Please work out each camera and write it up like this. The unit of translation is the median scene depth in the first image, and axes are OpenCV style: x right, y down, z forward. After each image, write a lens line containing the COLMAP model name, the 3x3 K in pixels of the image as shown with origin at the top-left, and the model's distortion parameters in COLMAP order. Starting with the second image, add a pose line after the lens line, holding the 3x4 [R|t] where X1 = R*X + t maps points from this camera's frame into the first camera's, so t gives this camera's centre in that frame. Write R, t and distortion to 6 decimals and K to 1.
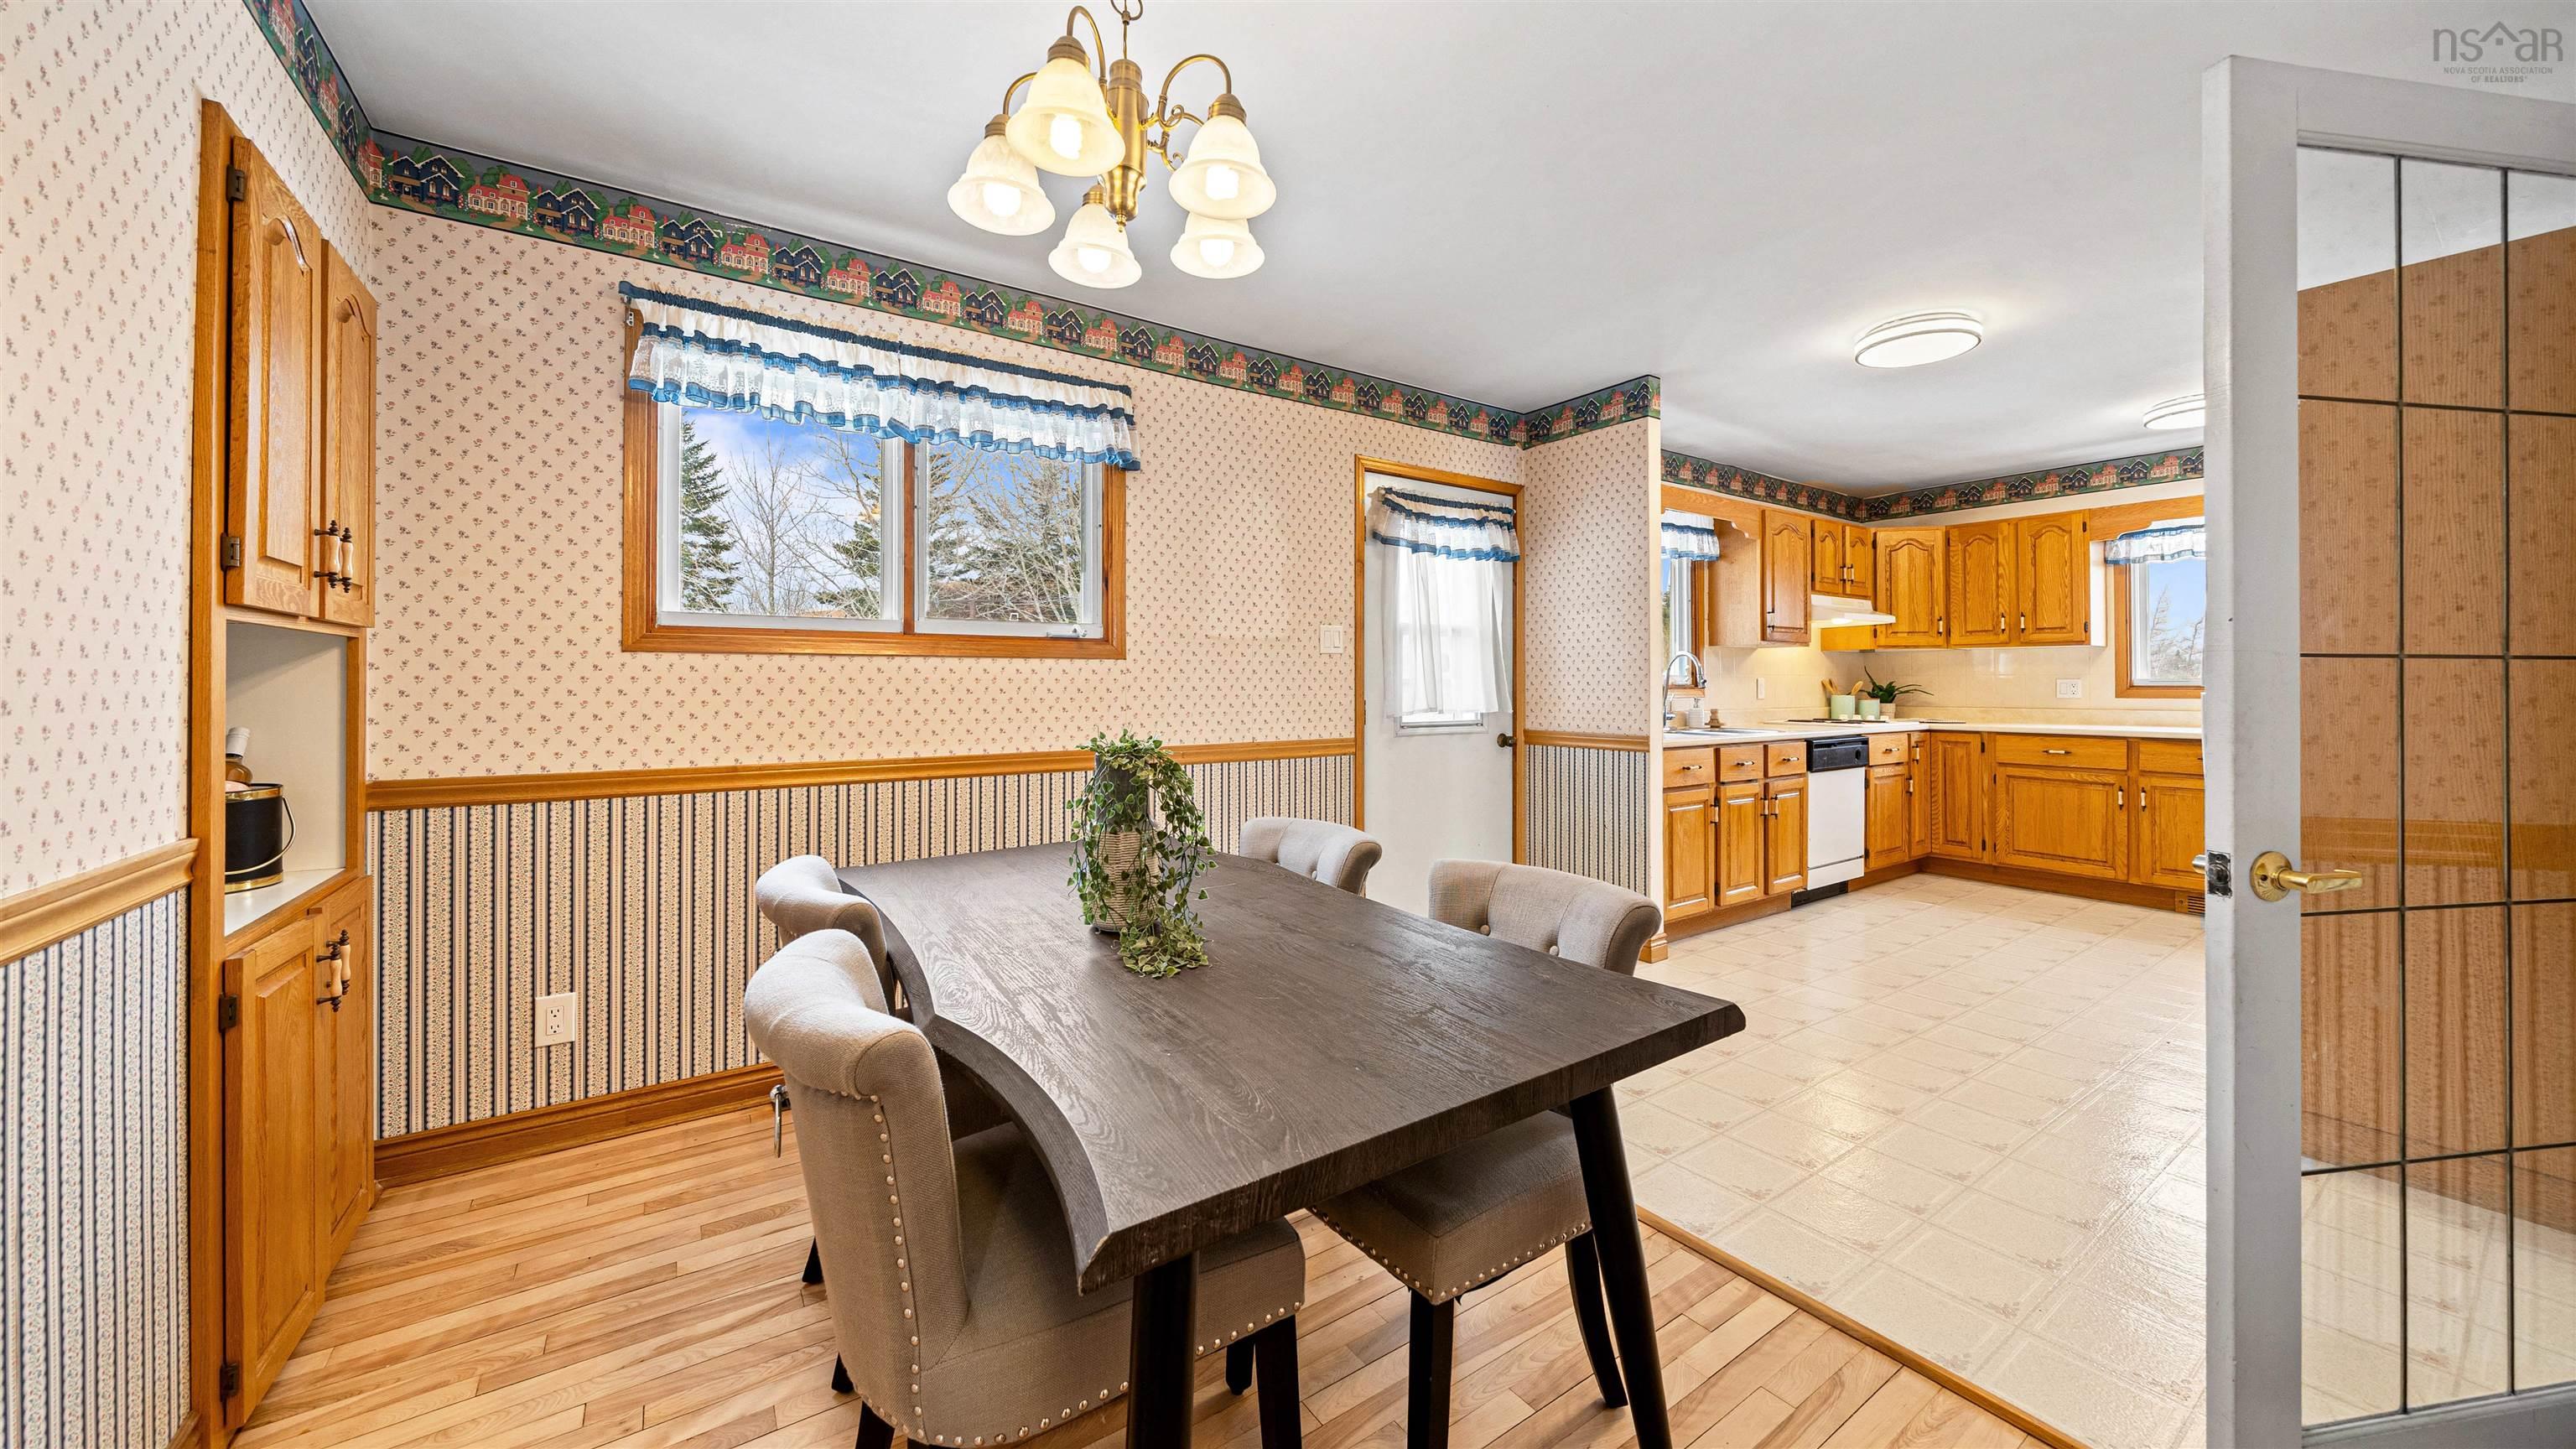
lens RADIAL K [[900.4, 0, 1329.5], [0, 900.4, 713.3], [0, 0, 1]] dist [-0.009435, -0.000243]
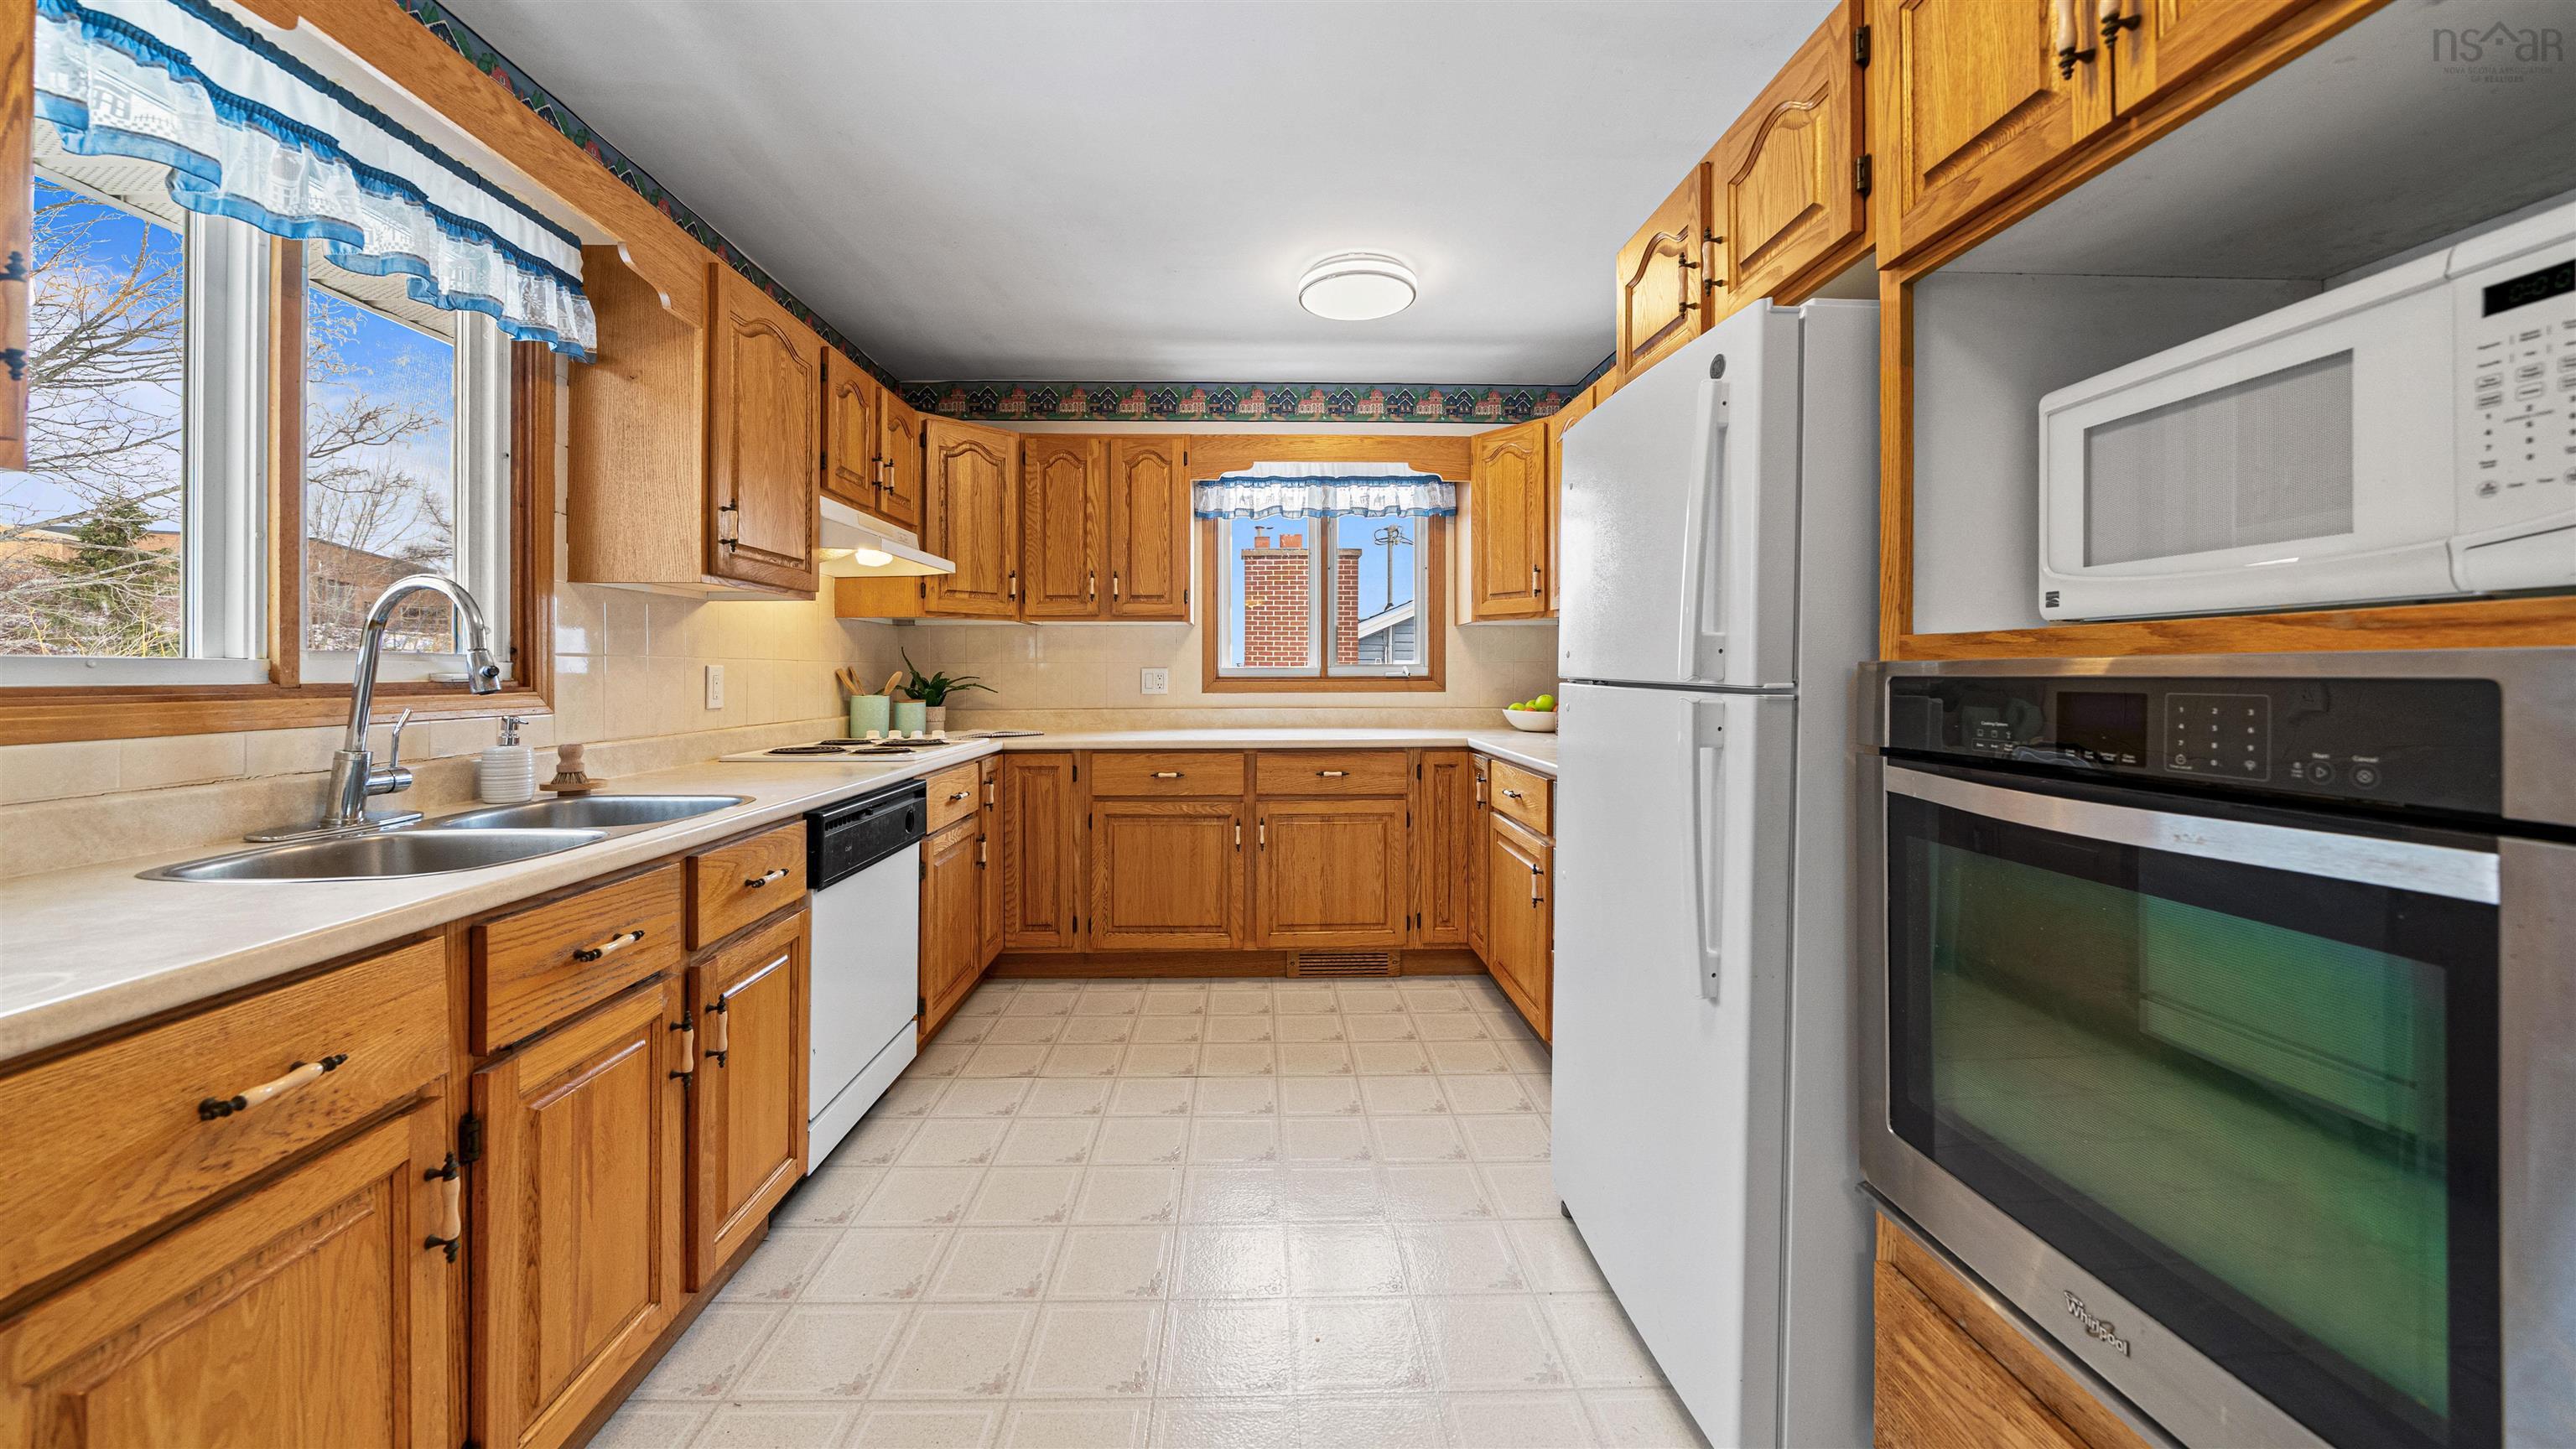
lens RADIAL K [[900.4, 0, 1228.0], [0, 900.4, 618.6], [0, 0, 1]] dist [-0.009435, -0.000243]
pose [[0.602058, 0.047190, 0.797056, 0.279864], [0.028466, 0.996349, -0.080491, -0.018655], [-0.797945, 0.071149, 0.598517, 0.527724]]
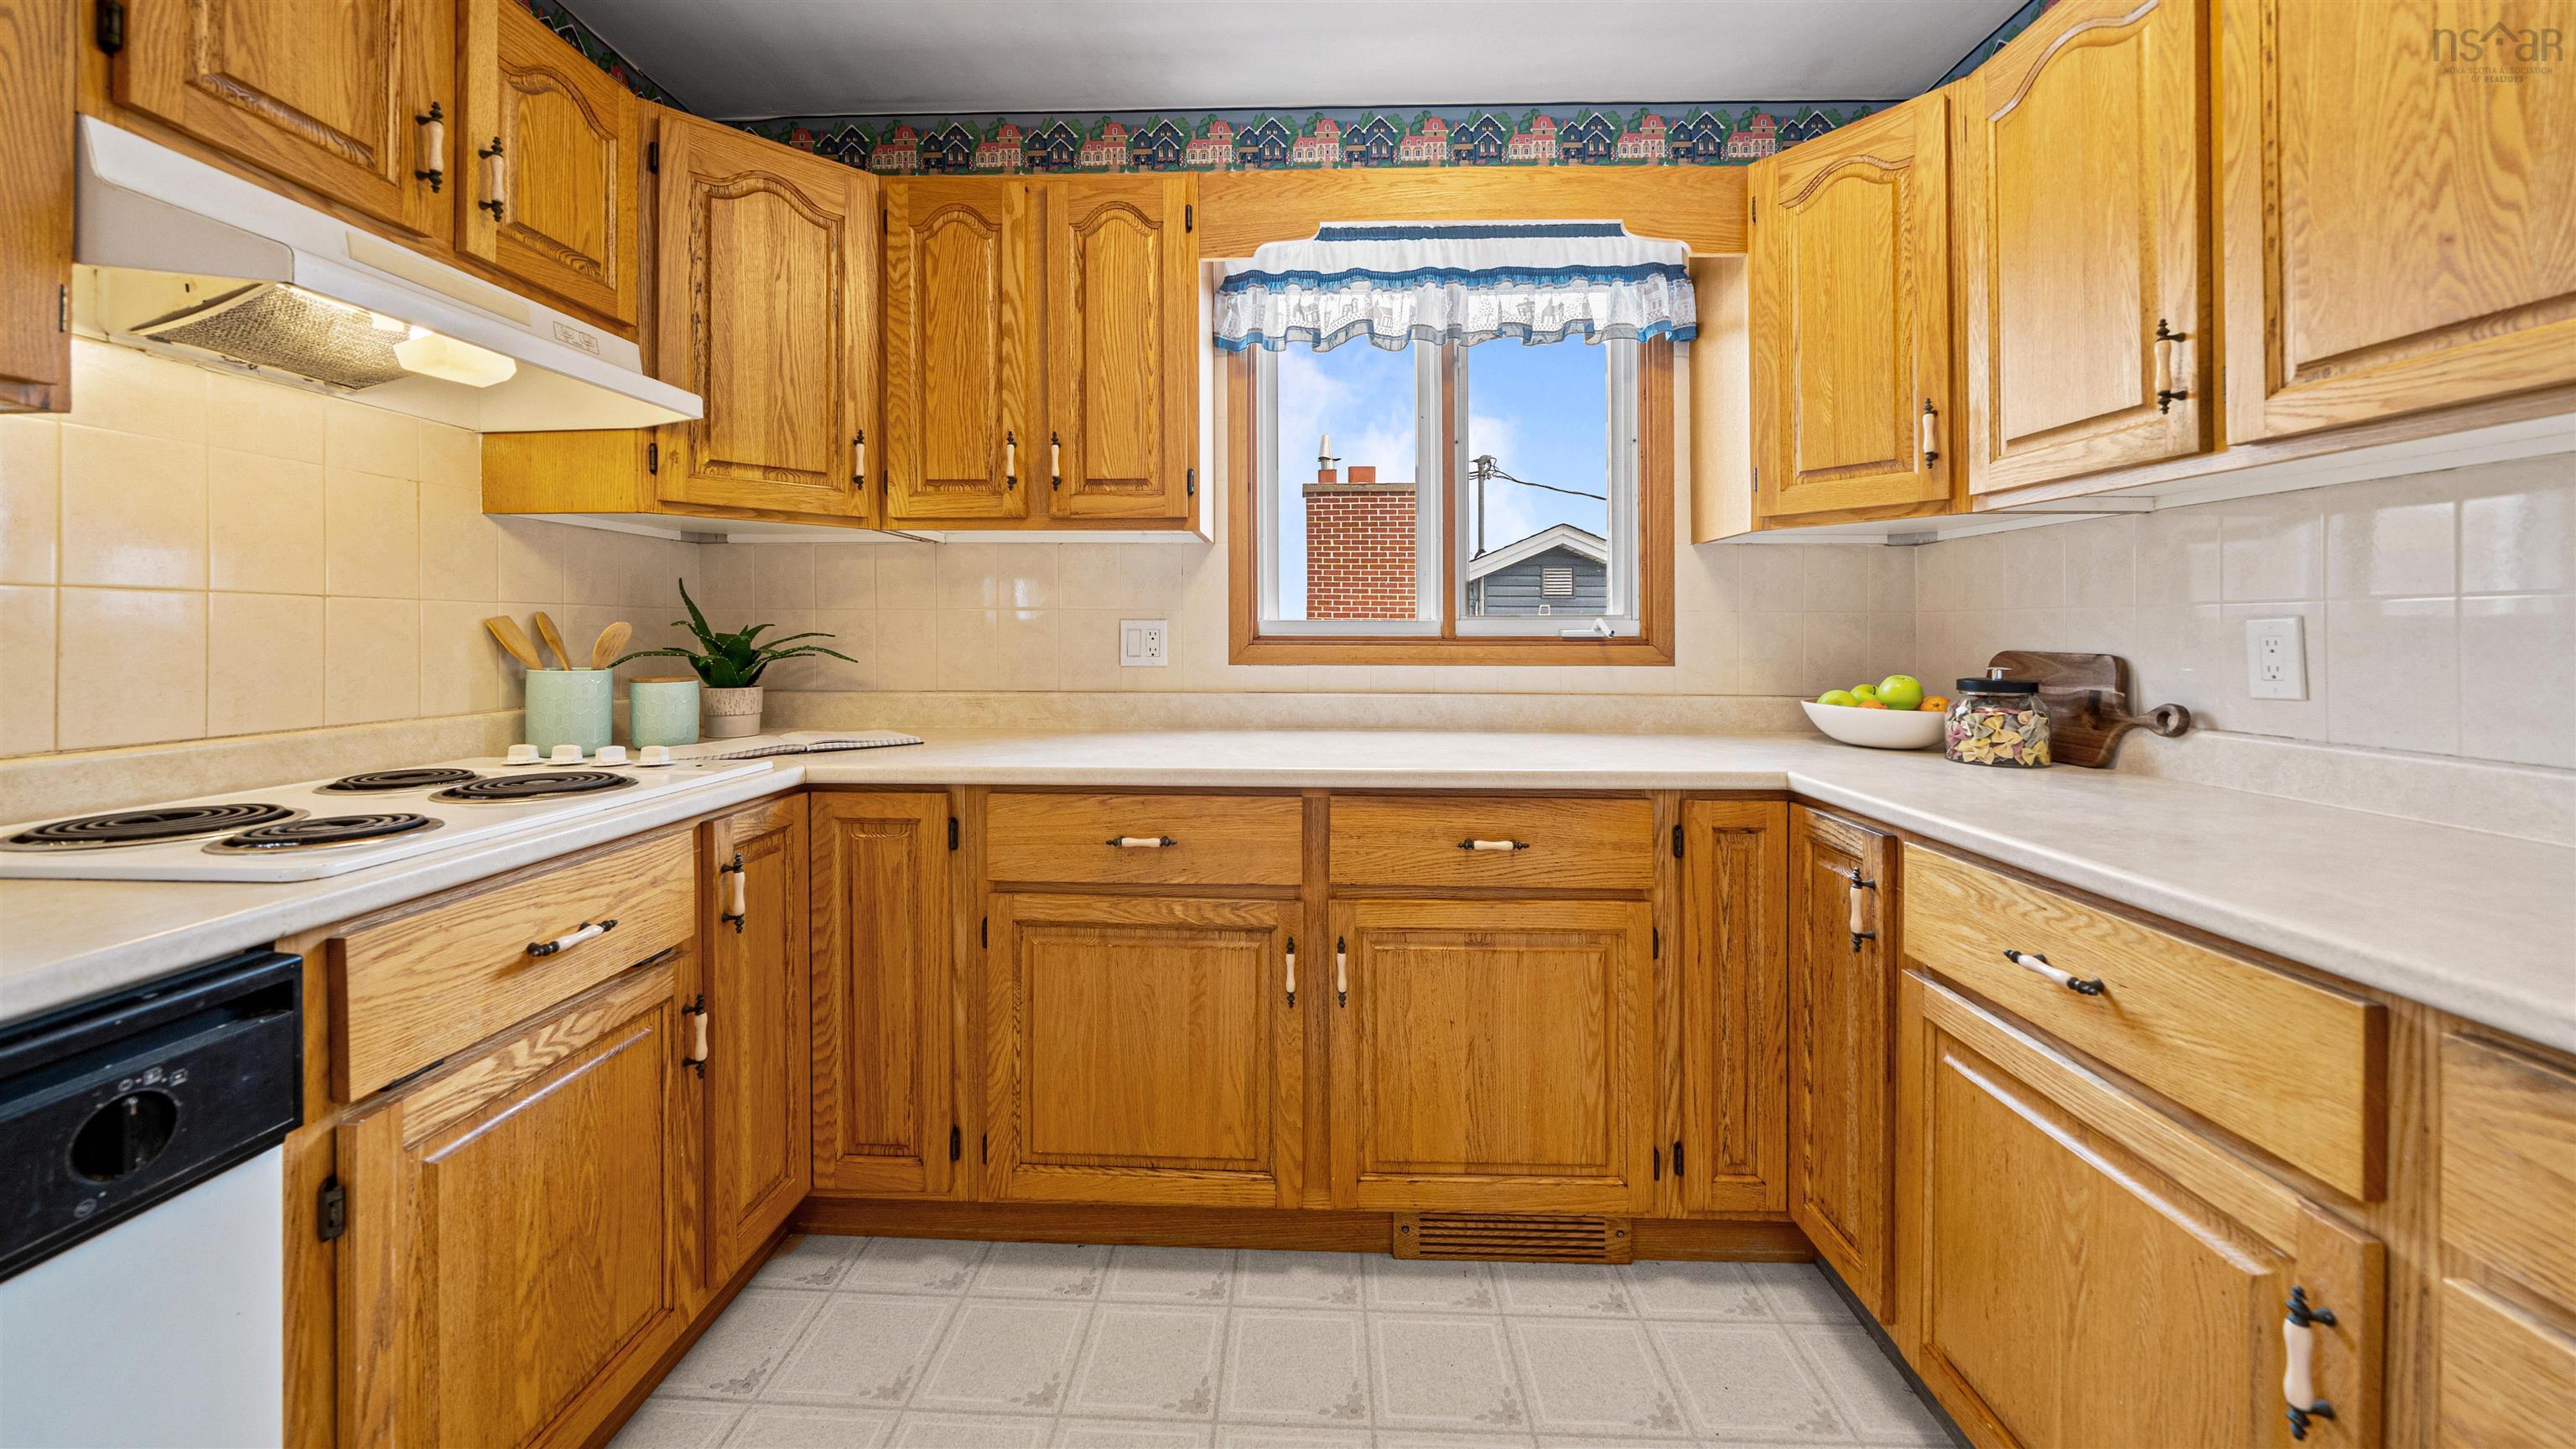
lens RADIAL K [[900.4, 0, 1202.9], [0, 900.4, 529.4], [0, 0, 1]] dist [-0.009435, -0.000243]
pose [[0.678130, 0.083939, 0.730133, 0.562766], [0.019844, 0.991003, -0.132360, -0.025319], [-0.734674, 0.104246, 0.670363, 0.730056]]
